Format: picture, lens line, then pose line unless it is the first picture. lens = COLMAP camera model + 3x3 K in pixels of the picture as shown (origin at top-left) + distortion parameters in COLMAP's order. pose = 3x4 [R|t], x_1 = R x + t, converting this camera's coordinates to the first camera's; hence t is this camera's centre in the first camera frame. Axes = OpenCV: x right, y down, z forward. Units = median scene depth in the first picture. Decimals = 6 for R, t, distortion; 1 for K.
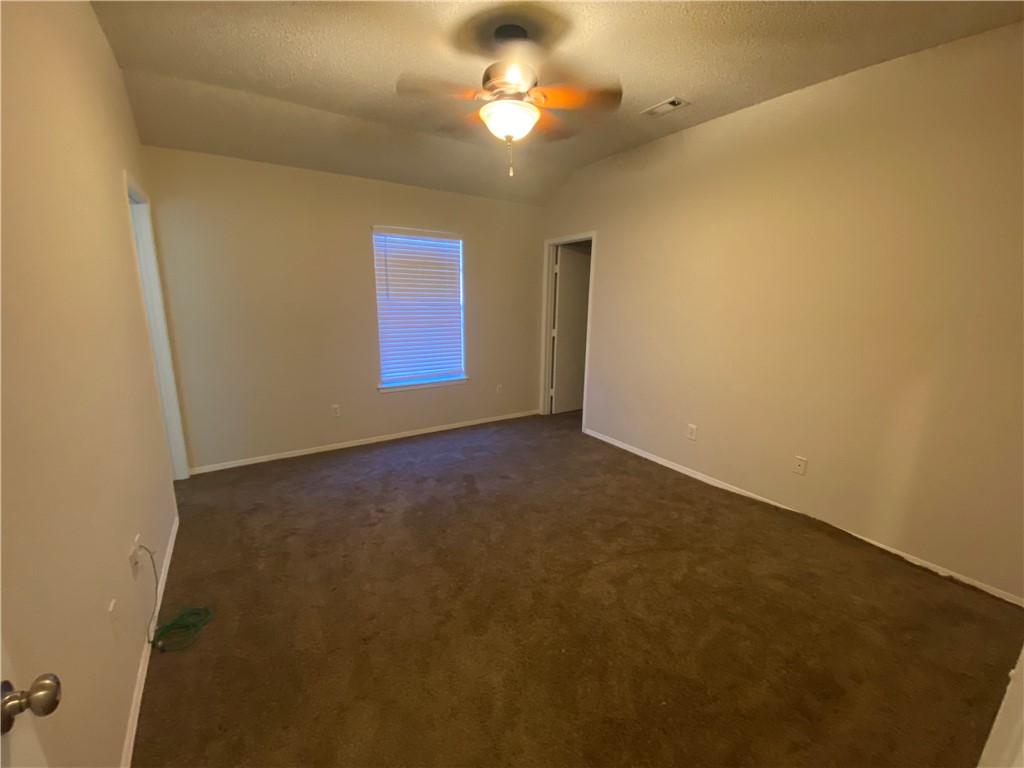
lens RADIAL K [[418.9, 0, 507.1], [0, 418.9, 387.2], [0, 0, 1]] dist [0.007384, -0.005214]
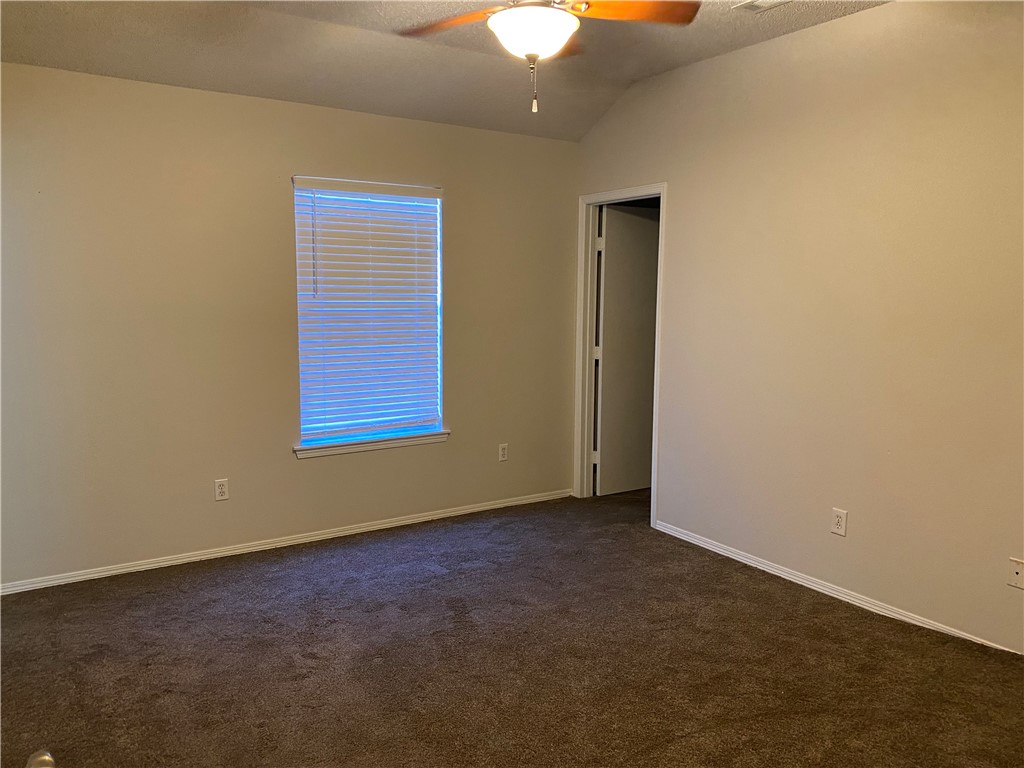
lens RADIAL K [[801.5, 0, 509.4], [0, 801.5, 377.8], [0, 0, 1]] dist [0.008024, -0.010634]
pose [[0.999953, -0.002214, 0.009392, -0.028864], [0.003125, 0.995169, -0.098124, 0.016073], [-0.009129, 0.098149, 0.995130, -0.129842]]
